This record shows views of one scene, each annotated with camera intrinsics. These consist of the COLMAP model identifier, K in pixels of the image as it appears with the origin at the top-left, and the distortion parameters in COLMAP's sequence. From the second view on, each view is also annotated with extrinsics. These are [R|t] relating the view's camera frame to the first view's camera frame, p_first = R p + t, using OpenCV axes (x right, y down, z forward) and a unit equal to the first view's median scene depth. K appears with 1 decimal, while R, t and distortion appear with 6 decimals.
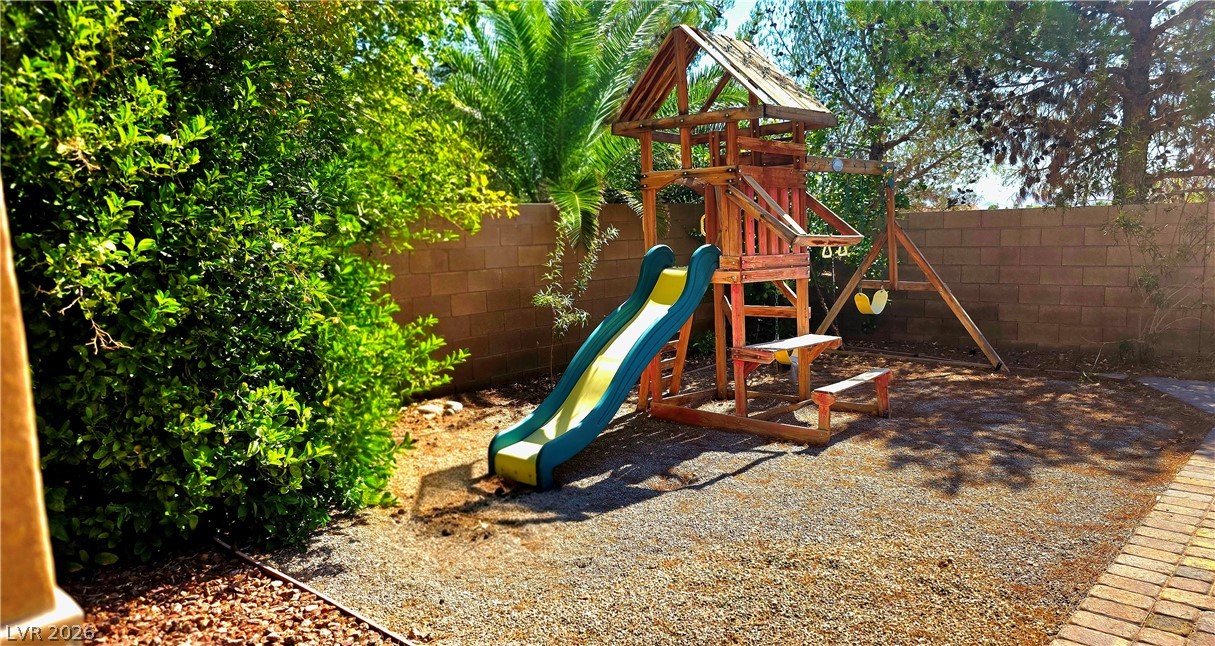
lens RADIAL K [[842.5, 0, 608.6], [0, 842.5, 324.9], [0, 0, 1]] dist [0.003419, 0.000400]
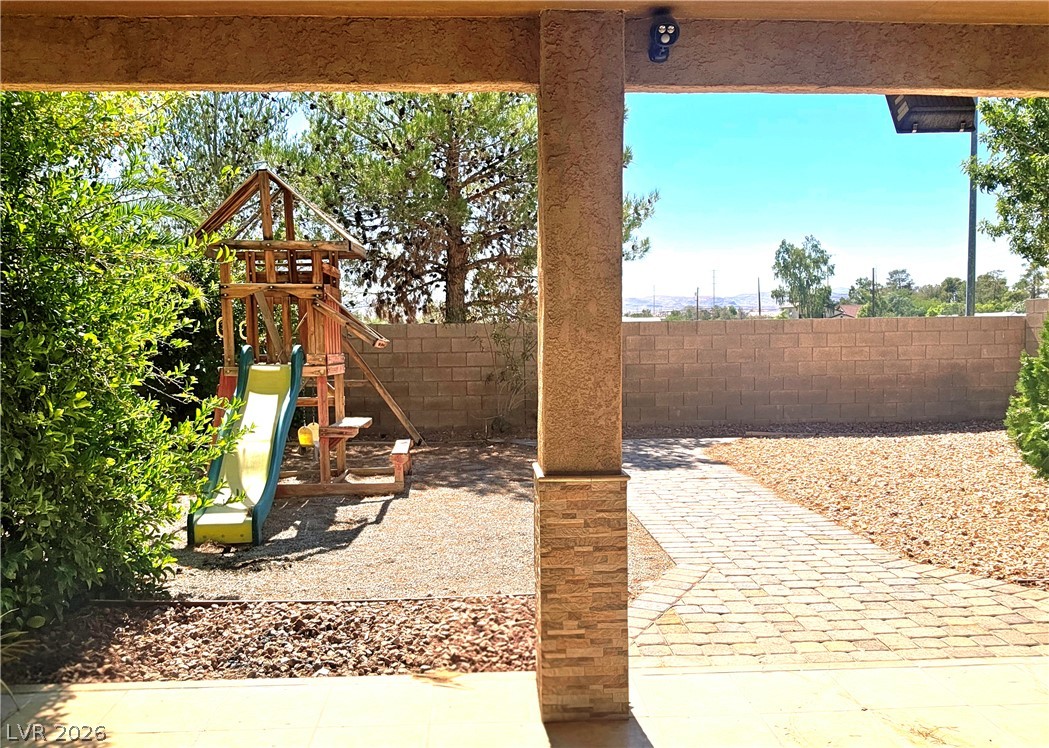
lens RADIAL K [[932.5, 0, 524.3], [0, 932.5, 373.8], [0, 0, 1]] dist [-0.006687, 0.000092]
pose [[0.696547, -0.015017, 0.717354, -0.615732], [0.075652, 0.995745, -0.052613, 0.042018], [-0.713512, 0.090917, 0.694719, -0.181253]]
